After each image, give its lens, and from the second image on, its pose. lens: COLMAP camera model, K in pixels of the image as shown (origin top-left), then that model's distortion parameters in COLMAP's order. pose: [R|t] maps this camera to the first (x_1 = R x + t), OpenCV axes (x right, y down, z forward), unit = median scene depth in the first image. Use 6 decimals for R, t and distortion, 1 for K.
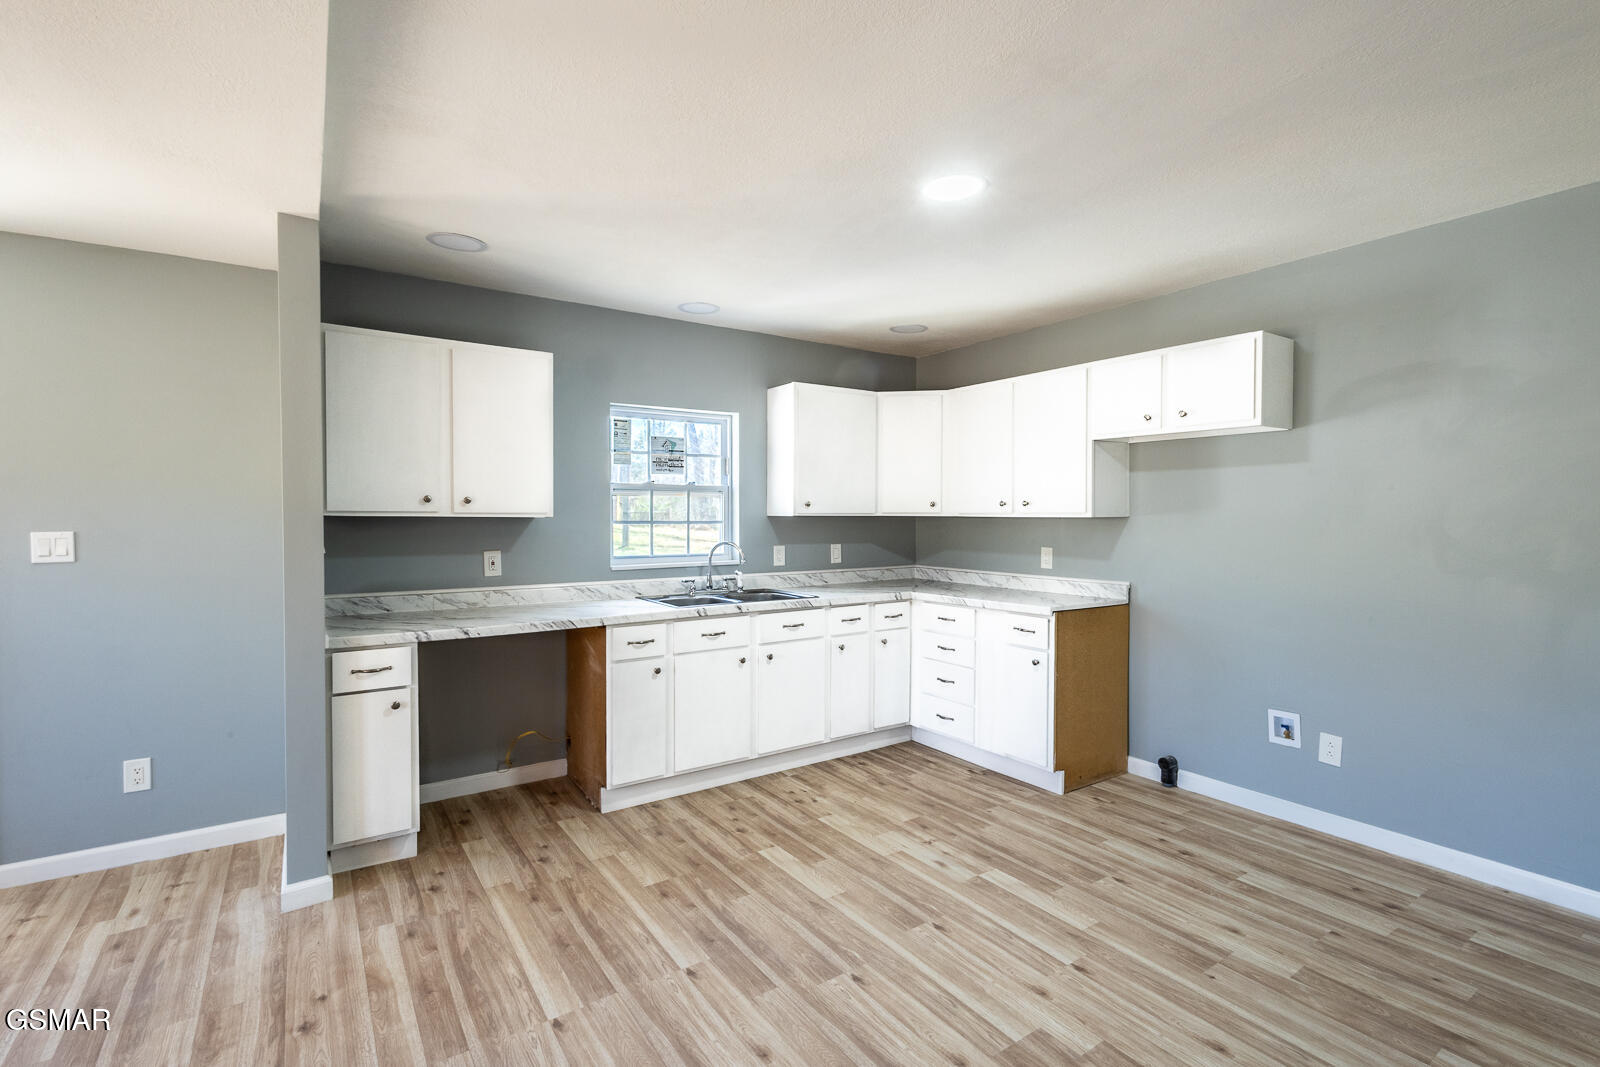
lens RADIAL K [[734.0, 0, 800.0], [0, 734.0, 533.5], [0, 0, 1]] dist [0.004665, 0.000746]
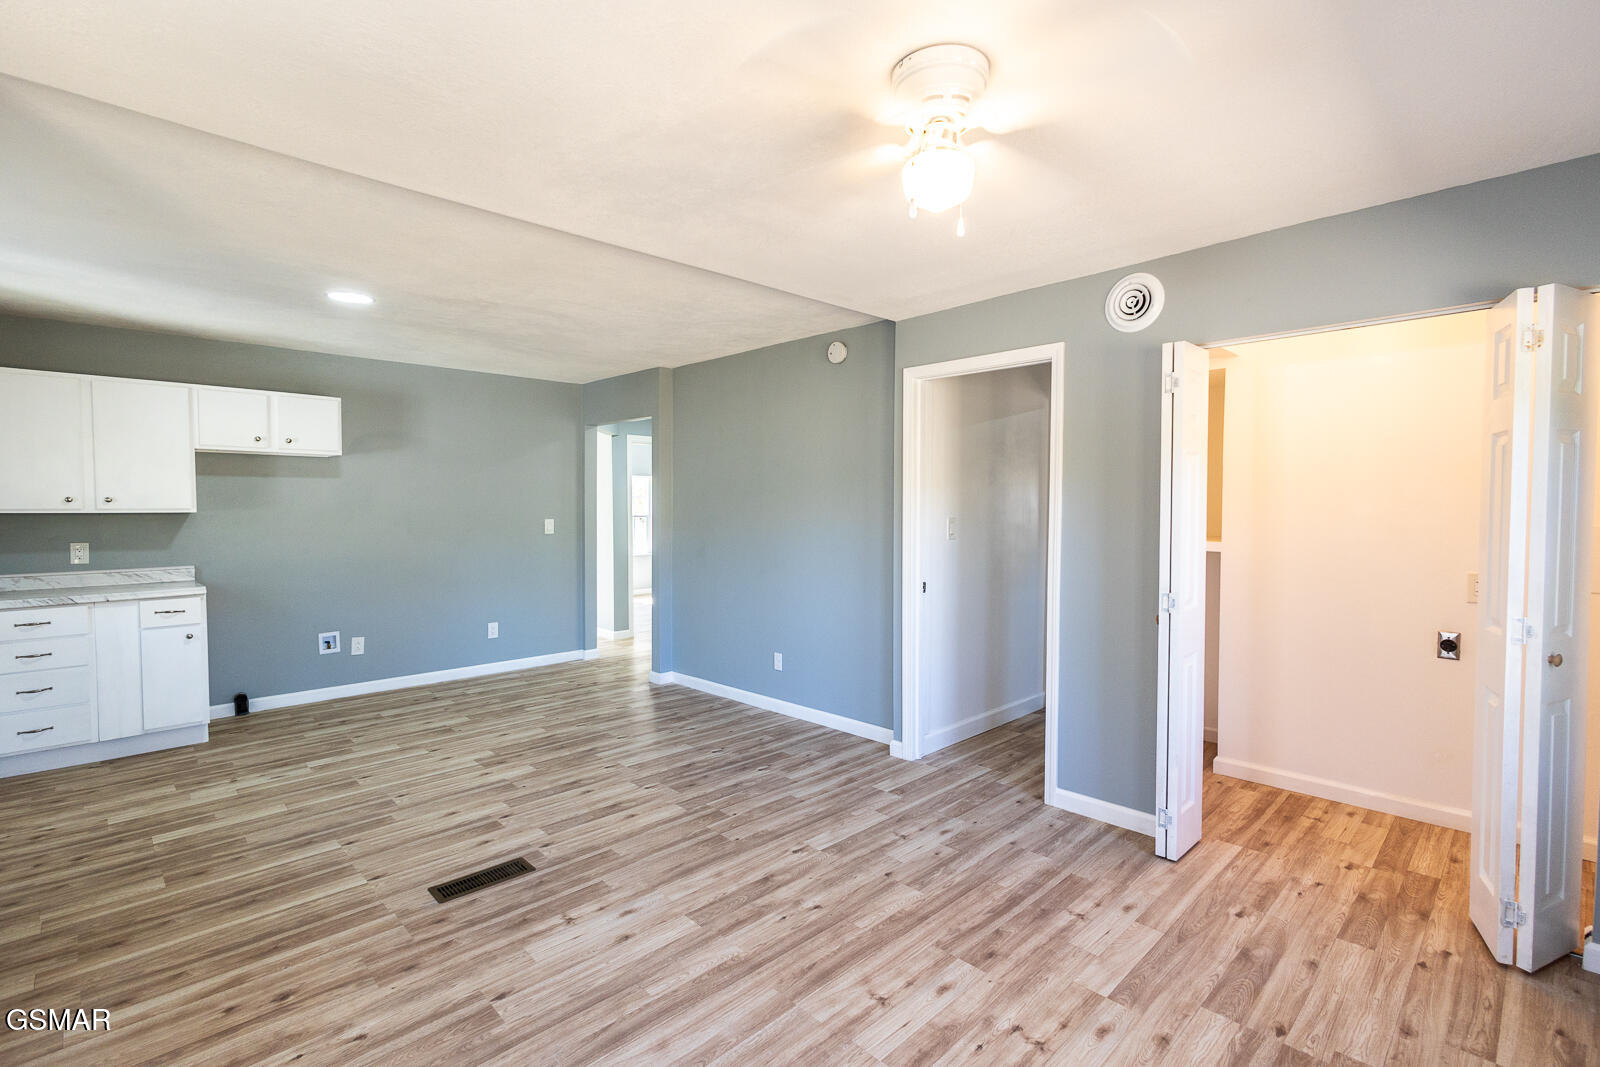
lens RADIAL K [[730.5, 0, 800.0], [0, 730.5, 533.5], [0, 0, 1]] dist [0.001588, 0.000821]
pose [[-0.174566, -0.034373, 0.984045, -1.088211], [0.028239, 0.998805, 0.039898, -0.008129], [-0.984241, 0.034753, -0.173386, 0.259307]]
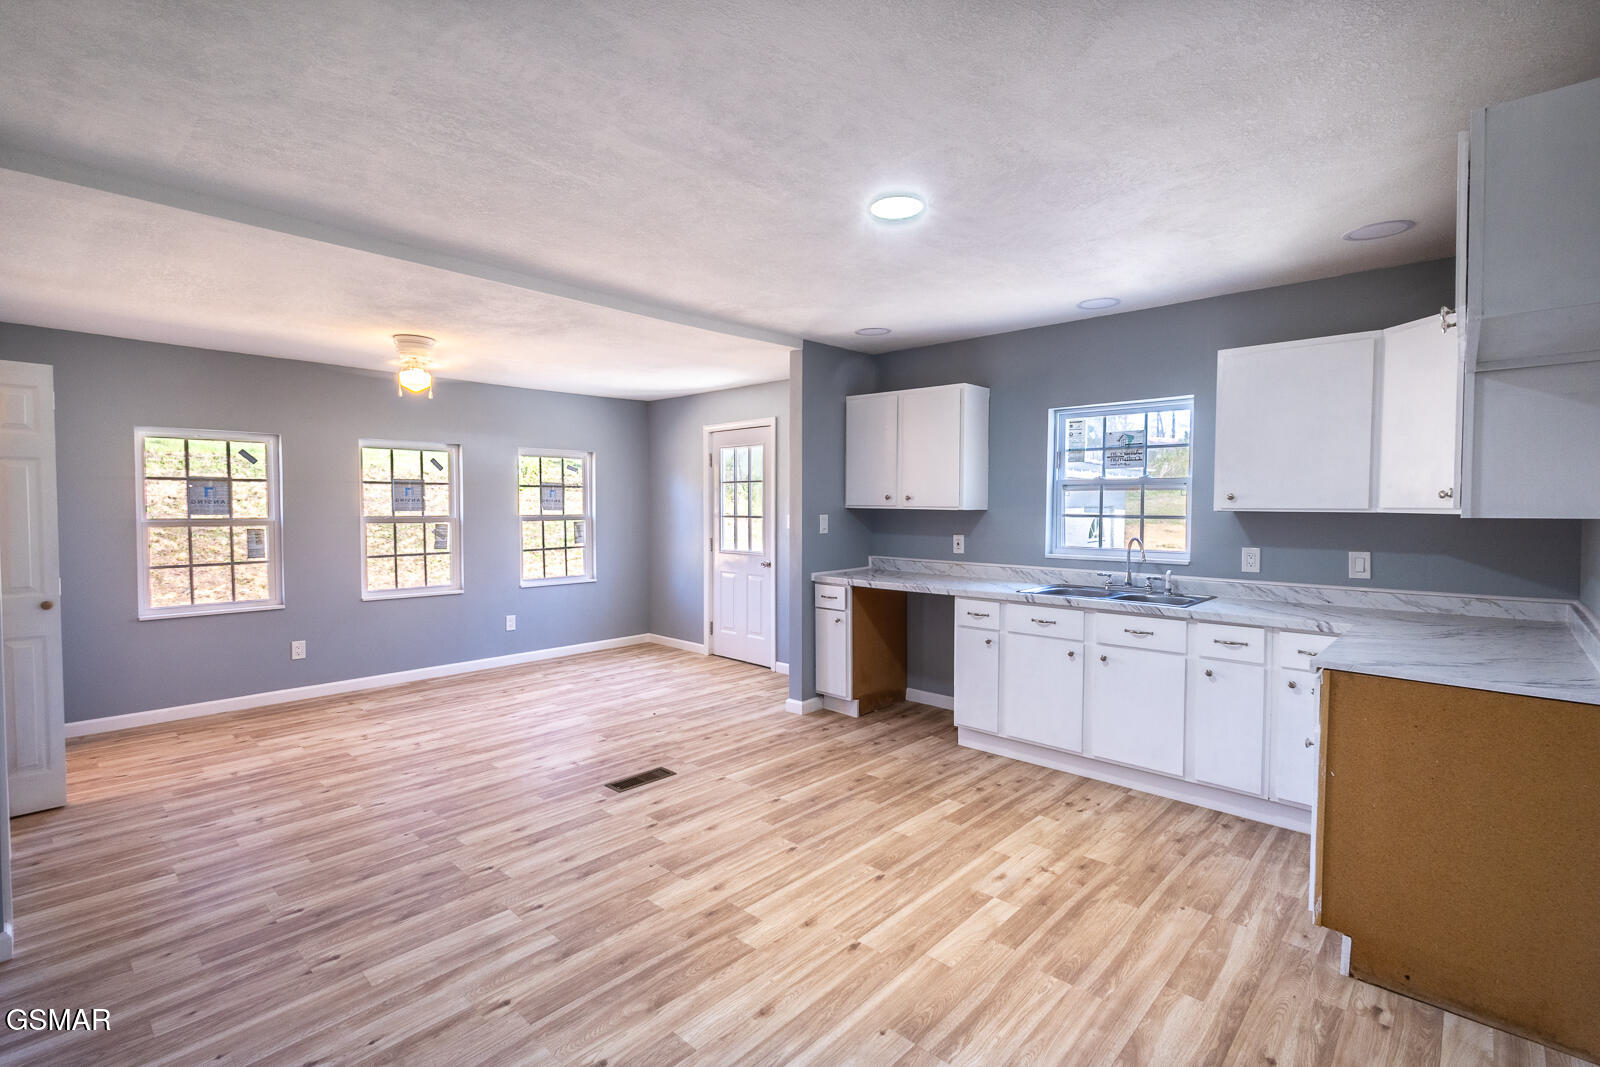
lens RADIAL K [[730.5, 0, 800.0], [0, 730.5, 533.5], [0, 0, 1]] dist [0.001588, 0.000821]
pose [[0.222146, 0.038800, -0.974241, 0.912538], [-0.028548, 0.999038, 0.033278, -0.016611], [0.974595, 0.020420, 0.223040, 0.462244]]
